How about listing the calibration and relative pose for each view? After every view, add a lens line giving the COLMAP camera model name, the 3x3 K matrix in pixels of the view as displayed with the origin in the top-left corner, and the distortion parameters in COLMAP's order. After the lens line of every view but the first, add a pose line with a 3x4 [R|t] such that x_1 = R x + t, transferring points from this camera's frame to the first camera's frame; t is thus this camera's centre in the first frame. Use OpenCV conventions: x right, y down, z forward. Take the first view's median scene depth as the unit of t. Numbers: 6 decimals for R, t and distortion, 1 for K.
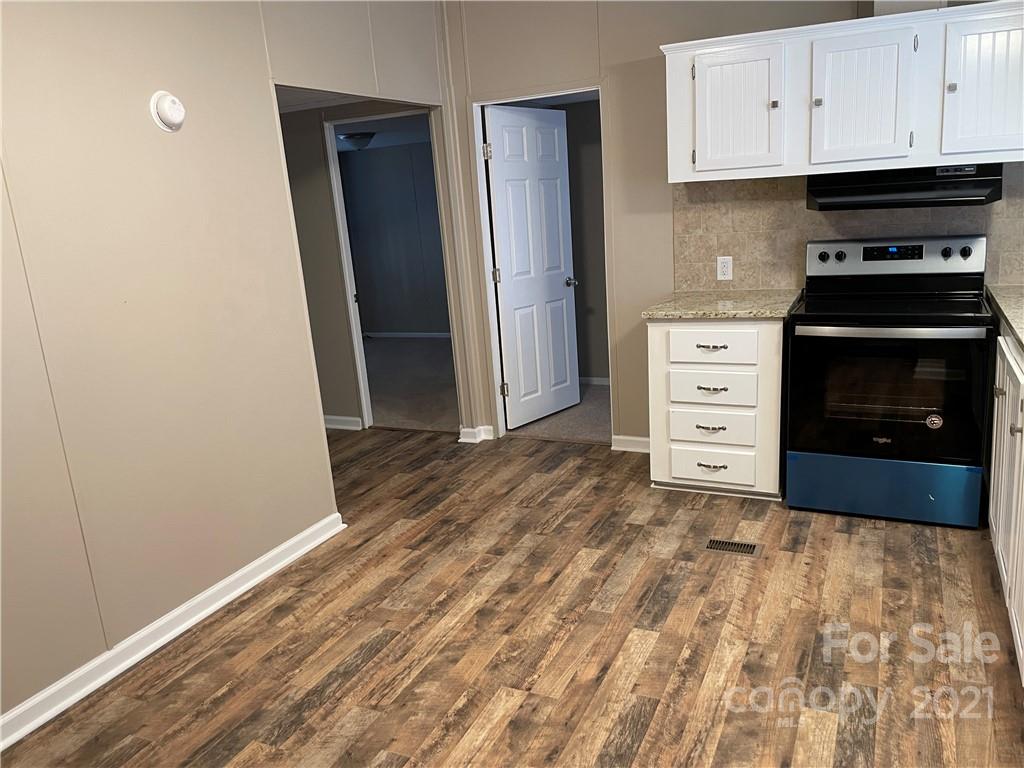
lens RADIAL K [[780.2, 0, 513.2], [0, 780.2, 383.6], [0, 0, 1]] dist [0.046355, 0.000285]
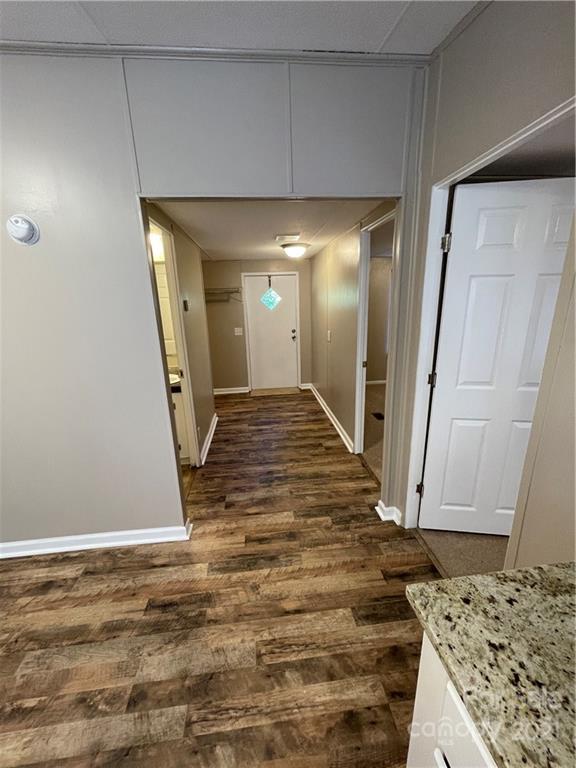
lens RADIAL K [[310.3, 0, 290.9], [0, 310.3, 380.1], [0, 0, 1]] dist [0.000042, -0.001148]
pose [[0.531862, 0.272017, -0.801954, 0.230514], [-0.208138, 0.959946, 0.187569, -0.213298], [0.820854, 0.067156, 0.567176, 0.804433]]
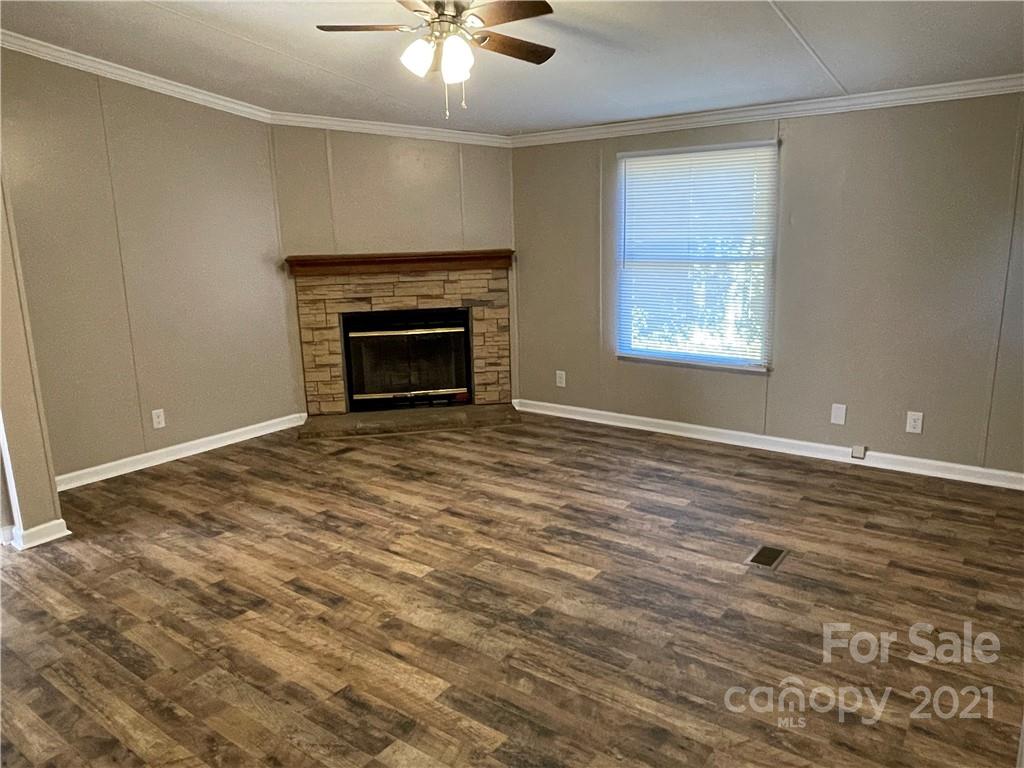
lens RADIAL K [[721.5, 0, 513.8], [0, 721.5, 383.2], [0, 0, 1]] dist [-0.012546, -0.008712]
pose [[-0.186965, 0.277953, -0.942224, 0.347184], [-0.195004, 0.929549, 0.312909, -0.263087], [0.962818, 0.242240, -0.119591, 1.049677]]
